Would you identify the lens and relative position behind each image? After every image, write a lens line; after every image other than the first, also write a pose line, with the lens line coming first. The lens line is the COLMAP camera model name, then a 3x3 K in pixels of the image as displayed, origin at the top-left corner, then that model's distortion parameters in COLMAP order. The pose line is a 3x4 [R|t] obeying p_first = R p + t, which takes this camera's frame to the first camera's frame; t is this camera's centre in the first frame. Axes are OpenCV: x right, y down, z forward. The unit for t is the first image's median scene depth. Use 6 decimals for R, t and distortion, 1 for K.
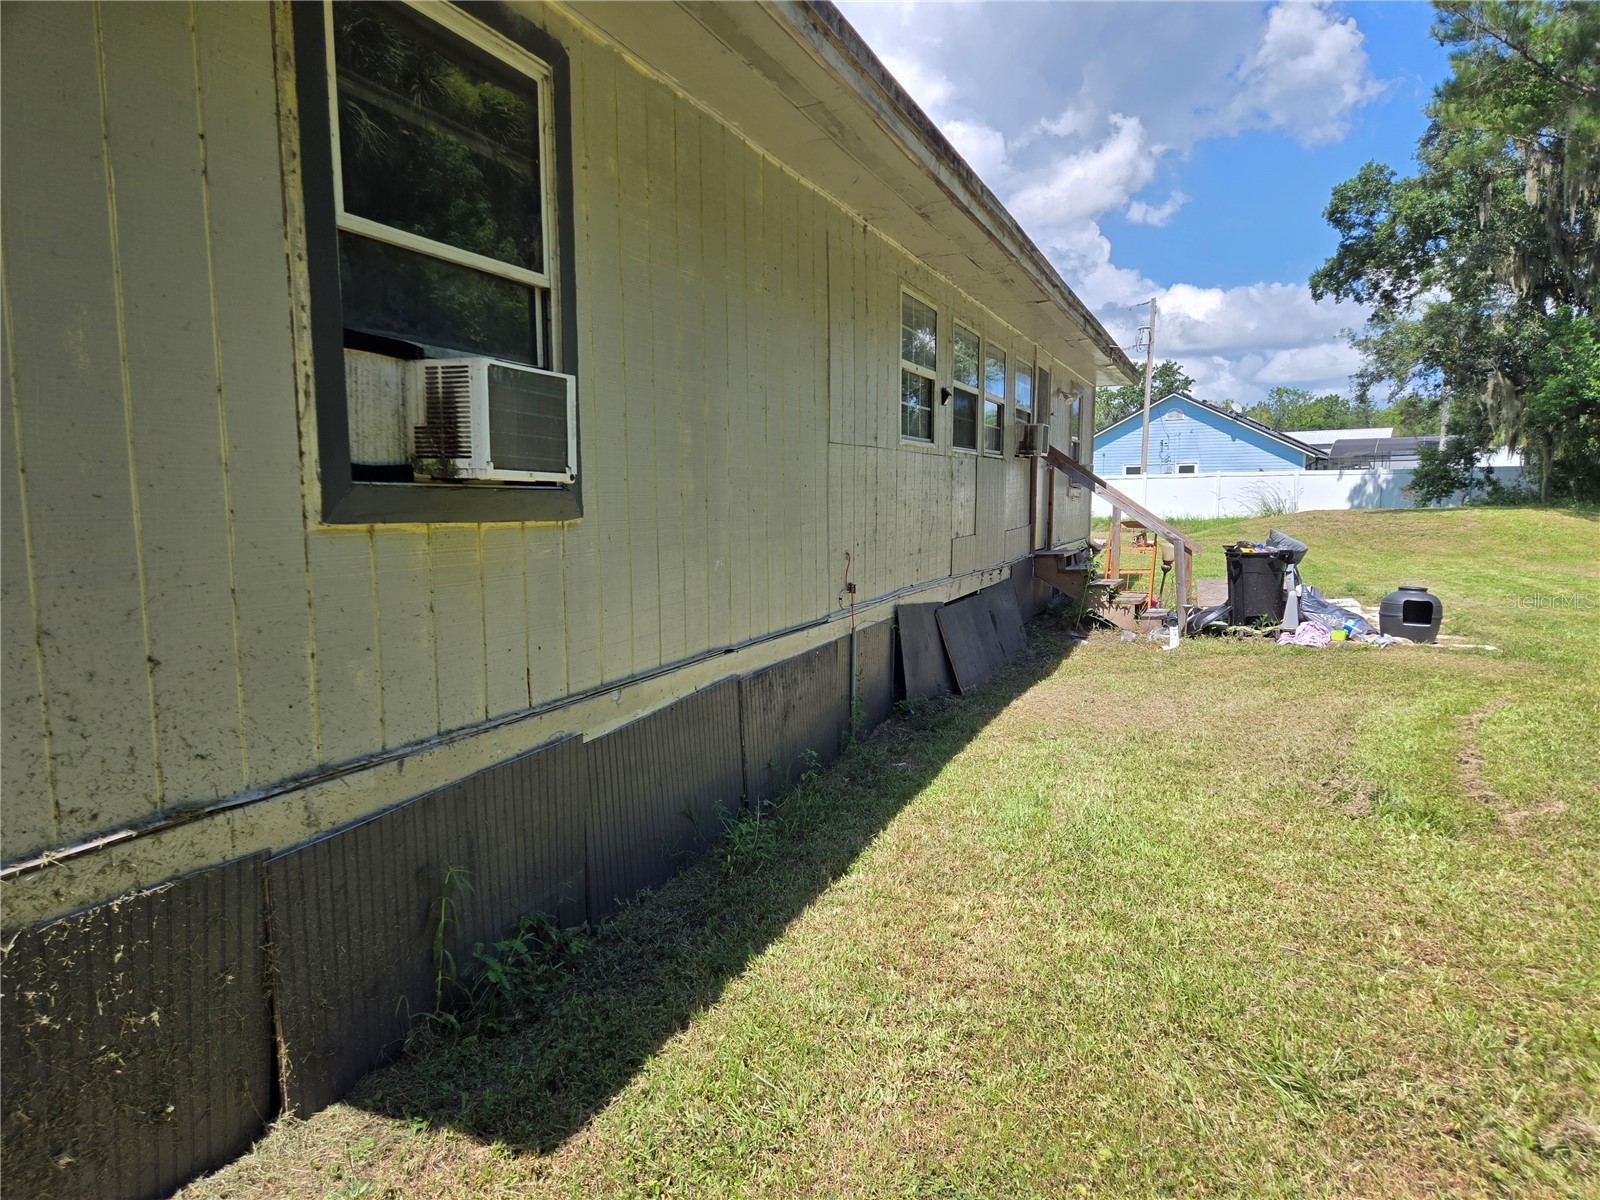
lens RADIAL K [[1079.2, 0, 799.0], [0, 1079.2, 605.0], [0, 0, 1]] dist [0.041839, 0.001172]
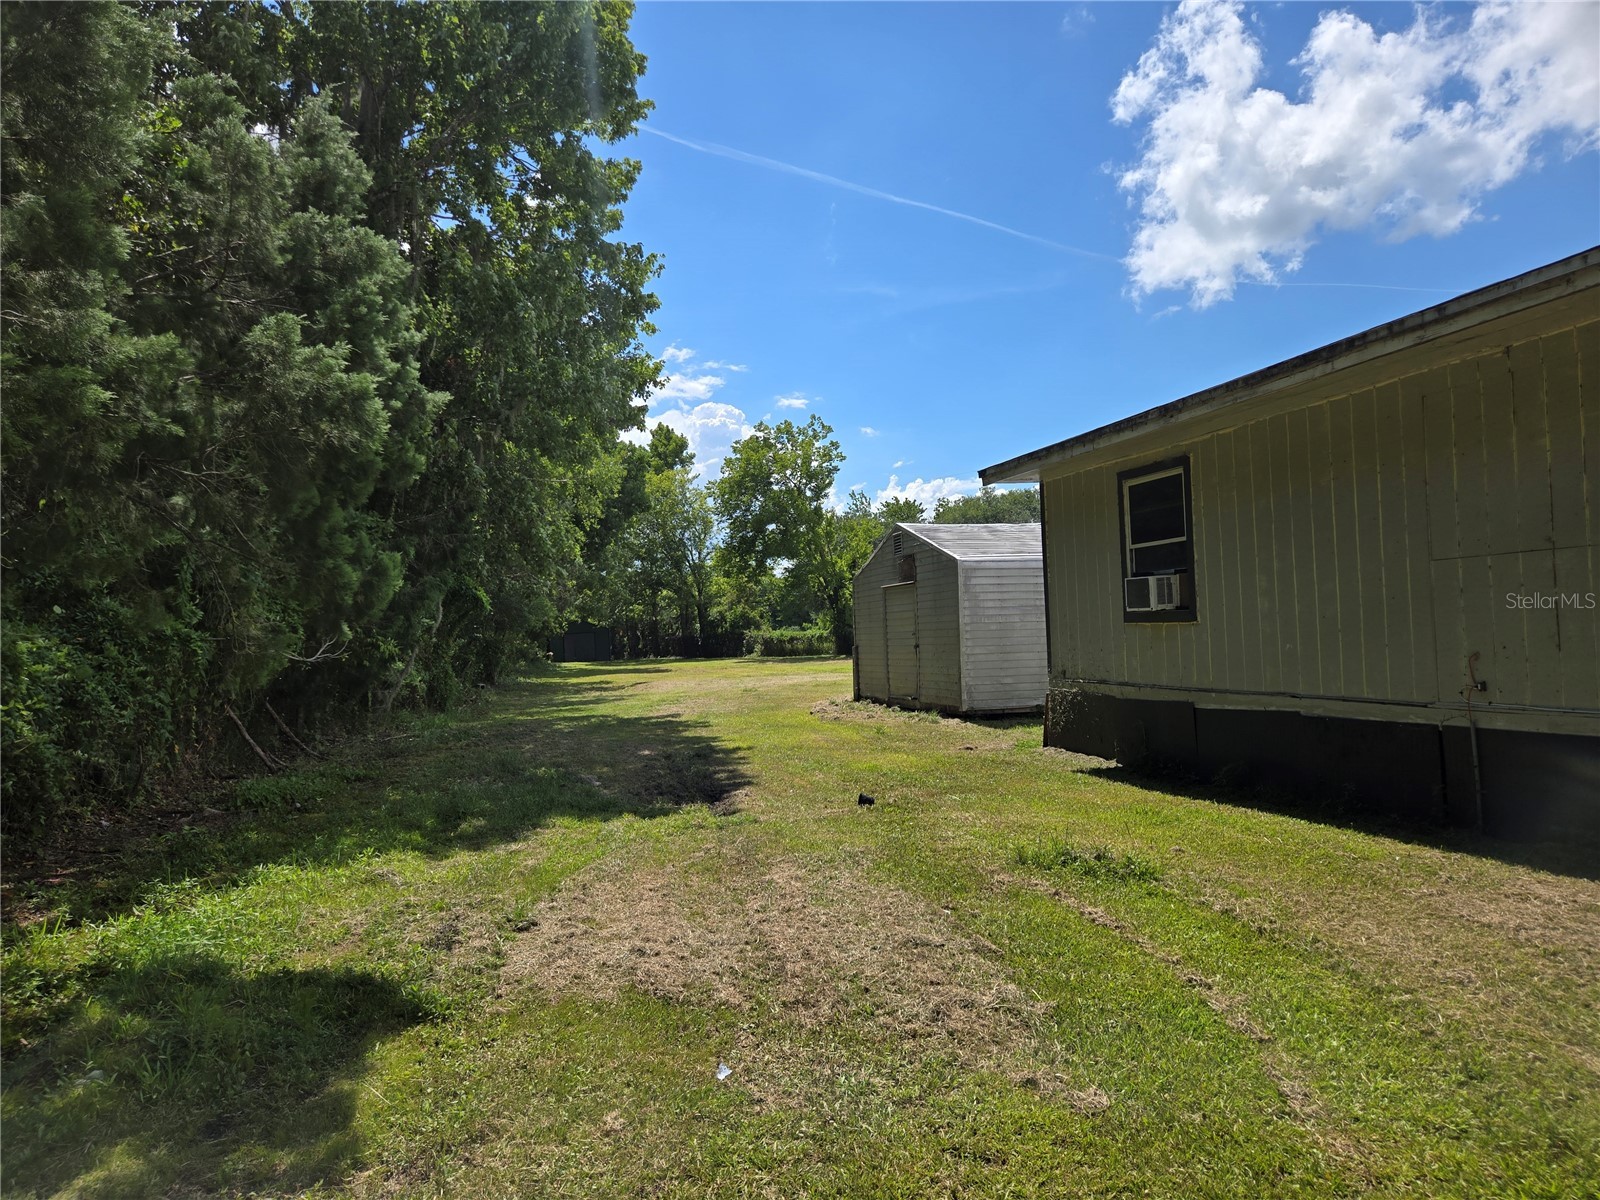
lens RADIAL K [[1079.2, 0, 799.0], [0, 1079.2, 605.0], [0, 0, 1]] dist [0.041839, 0.001172]
pose [[-0.787760, 0.014765, -0.615805, 0.576073], [-0.026504, 0.997974, 0.057833, -0.065272], [0.615411, 0.061880, -0.785773, 0.651220]]
